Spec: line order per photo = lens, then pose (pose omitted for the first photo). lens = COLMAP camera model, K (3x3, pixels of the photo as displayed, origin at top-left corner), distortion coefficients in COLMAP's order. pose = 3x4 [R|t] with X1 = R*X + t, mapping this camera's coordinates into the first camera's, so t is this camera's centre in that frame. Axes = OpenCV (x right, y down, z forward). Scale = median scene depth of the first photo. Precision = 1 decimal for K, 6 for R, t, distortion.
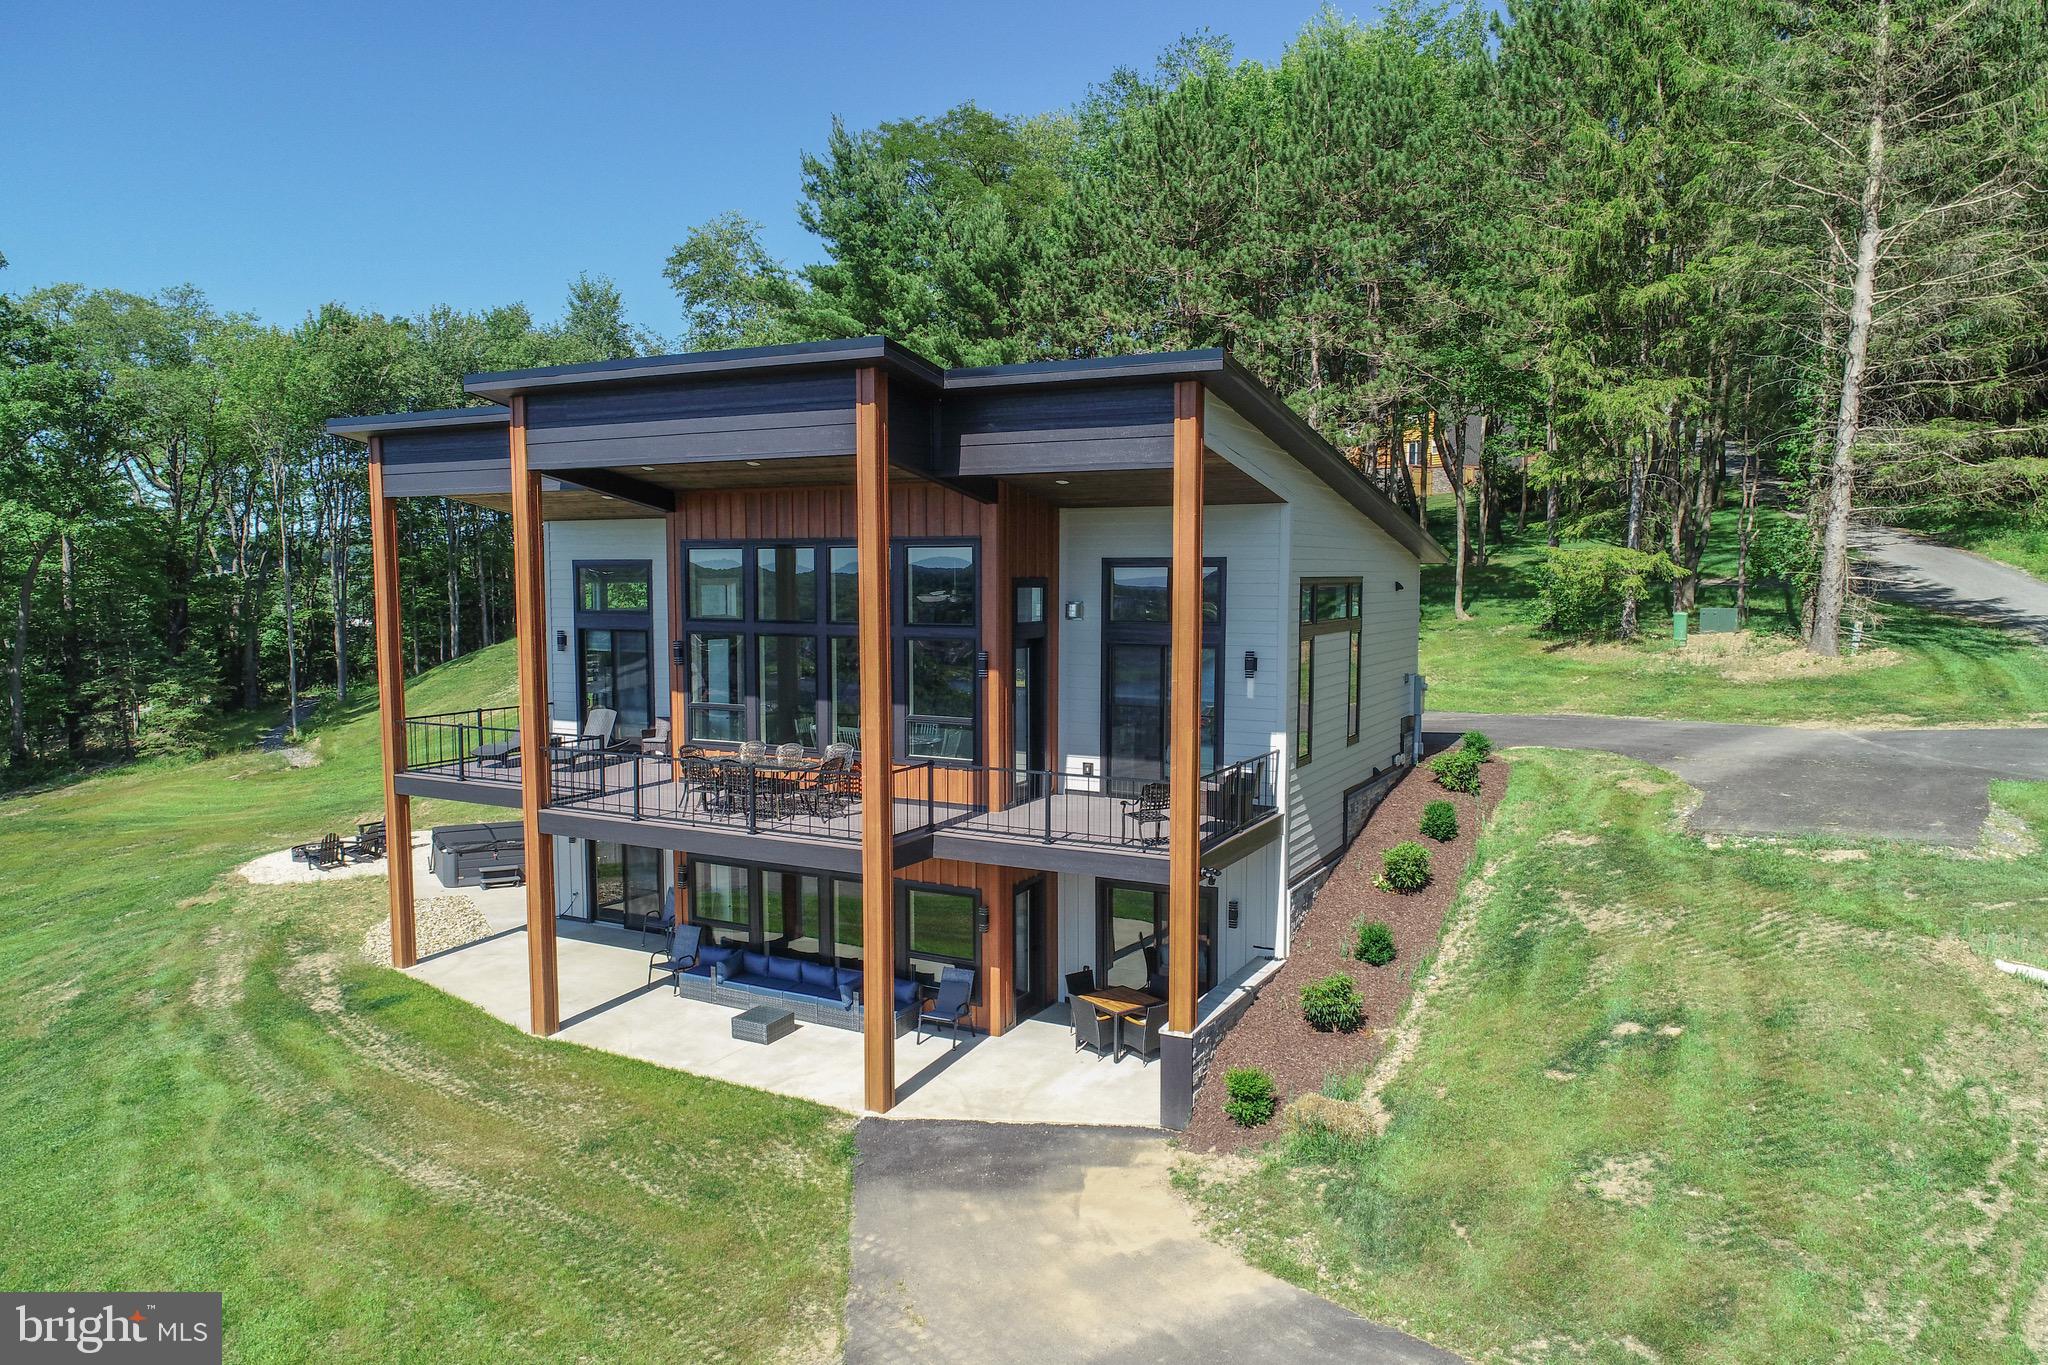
lens RADIAL K [[1368.7, 0, 1021.3], [0, 1368.7, 690.1], [0, 0, 1]] dist [-0.003269, 0.002338]
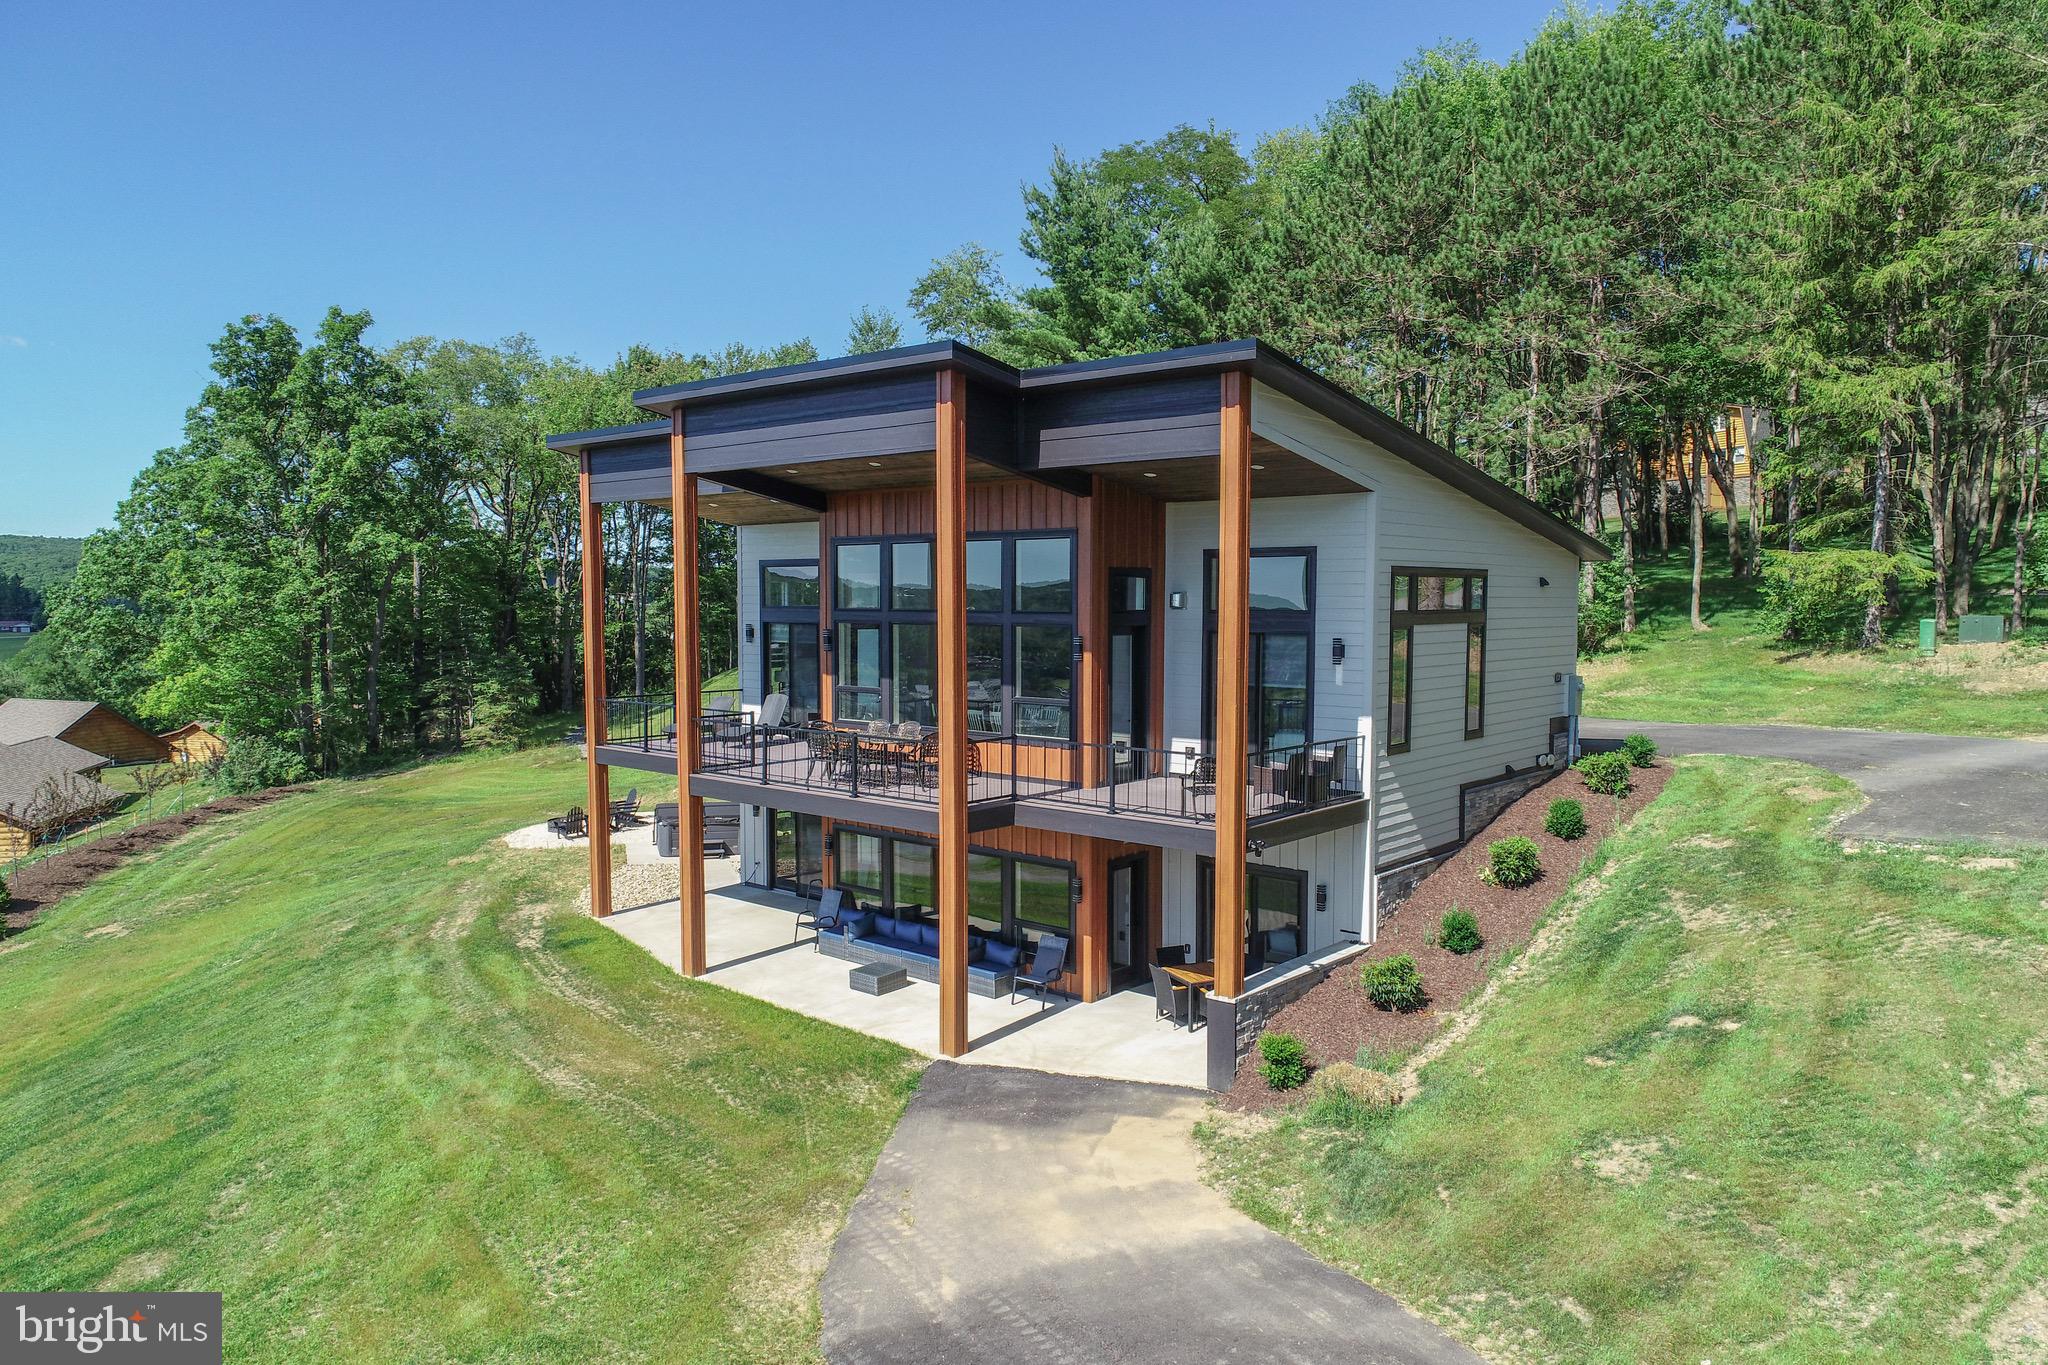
lens RADIAL K [[1368.7, 0, 1021.3], [0, 1368.7, 690.1], [0, 0, 1]] dist [-0.003269, 0.002338]
pose [[0.976436, 0.015782, -0.215227, 0.153589], [-0.019662, 0.999680, -0.015898, 0.030271], [0.214907, 0.019755, 0.976435, -0.042934]]
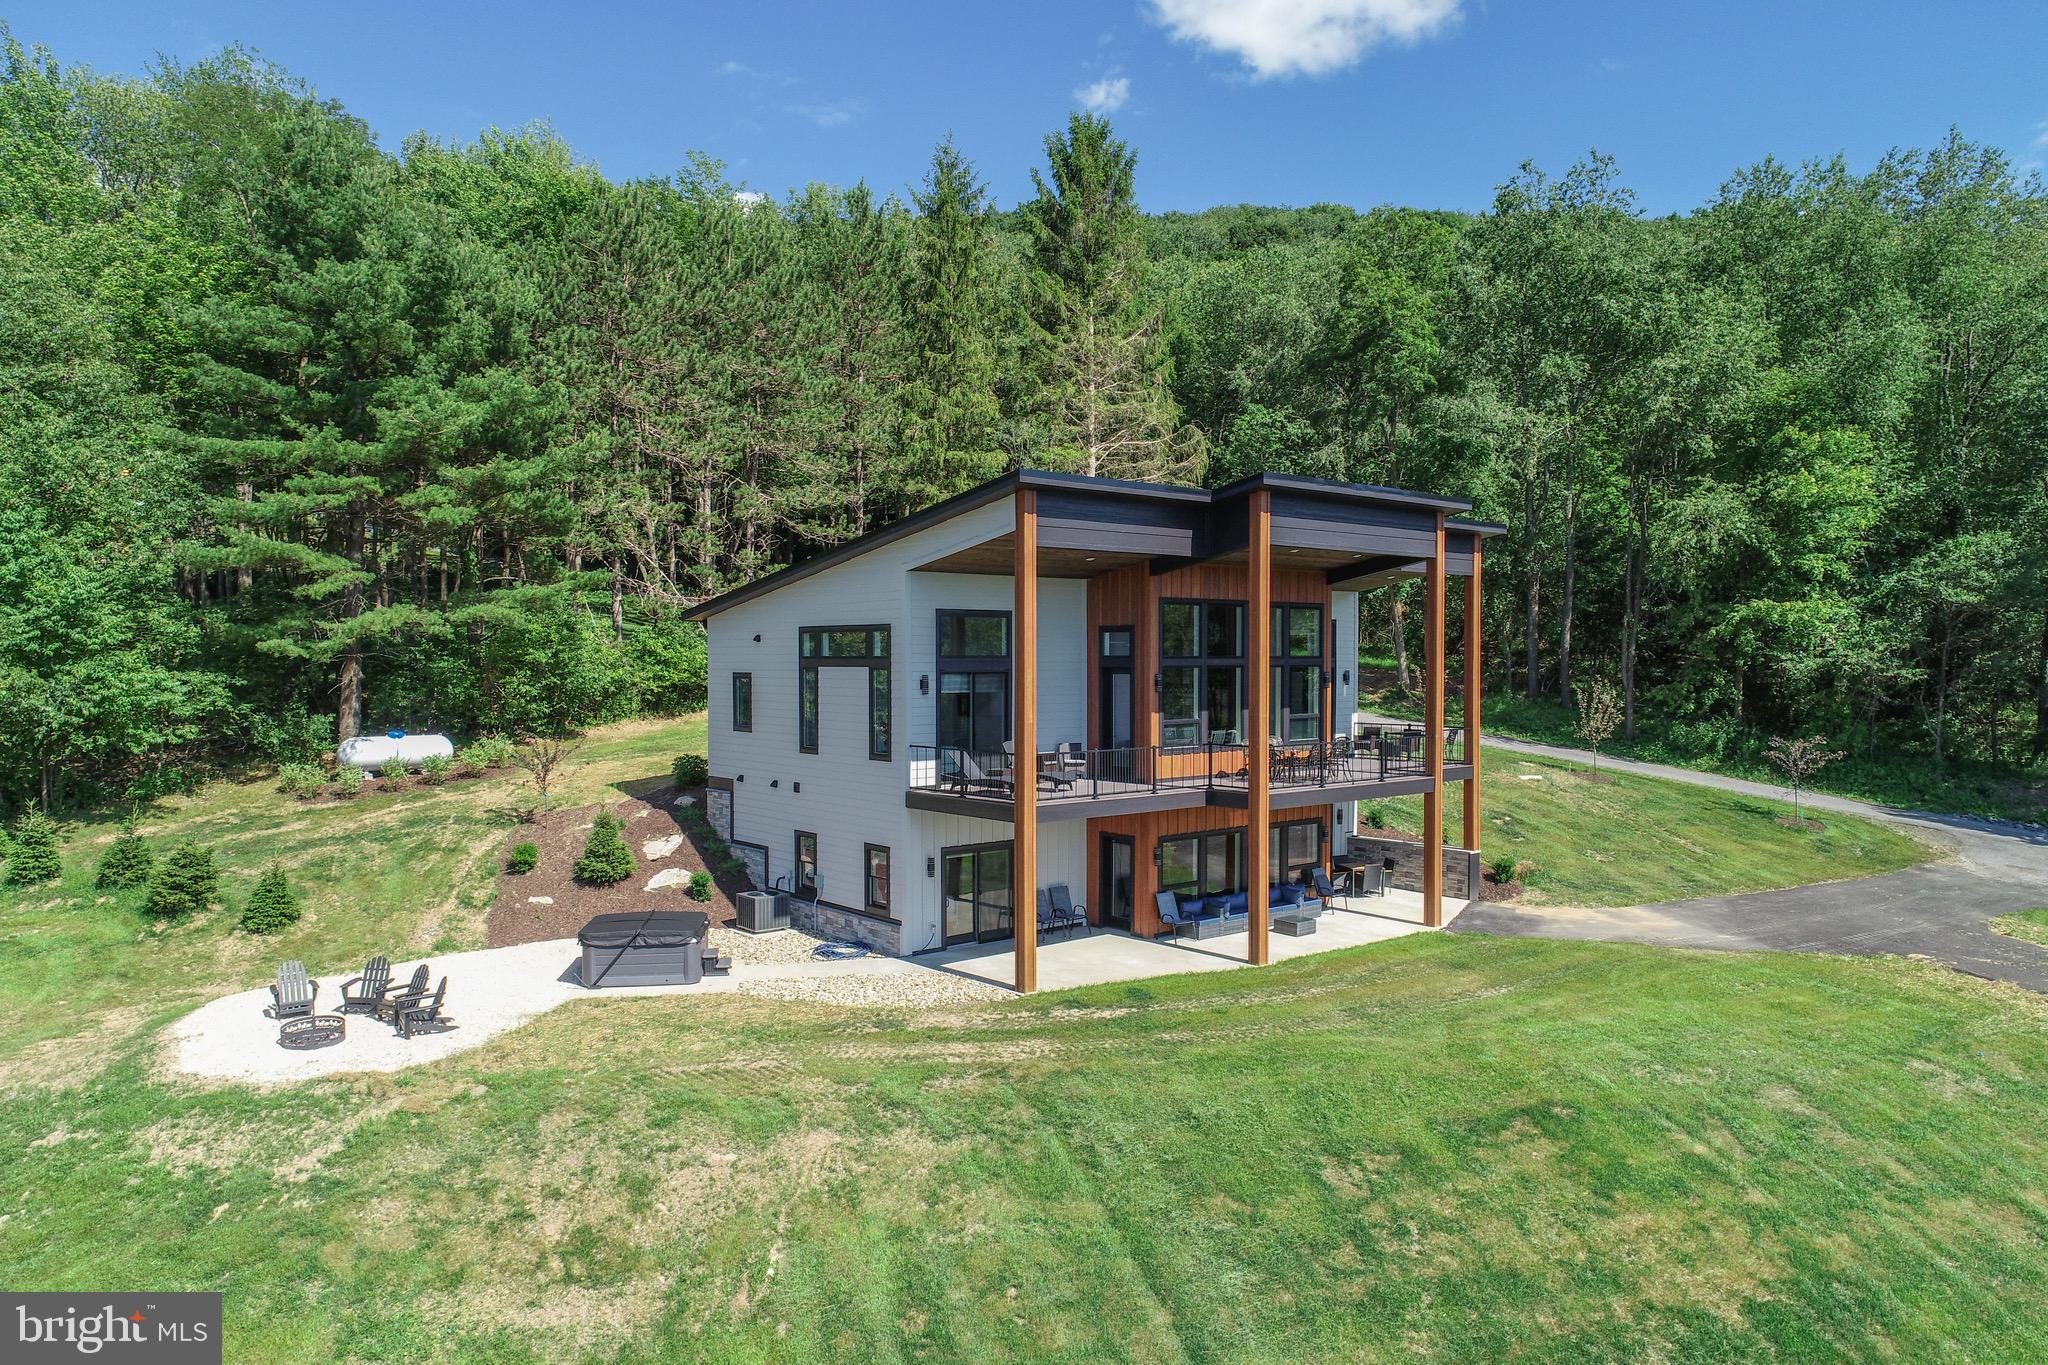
lens RADIAL K [[1368.7, 0, 1021.3], [0, 1368.7, 690.1], [0, 0, 1]] dist [-0.003269, 0.002338]
pose [[0.372773, -0.023771, 0.927618, -1.671182], [0.082696, 0.996545, -0.007695, -0.023013], [-0.924230, 0.079579, 0.373450, 0.701341]]
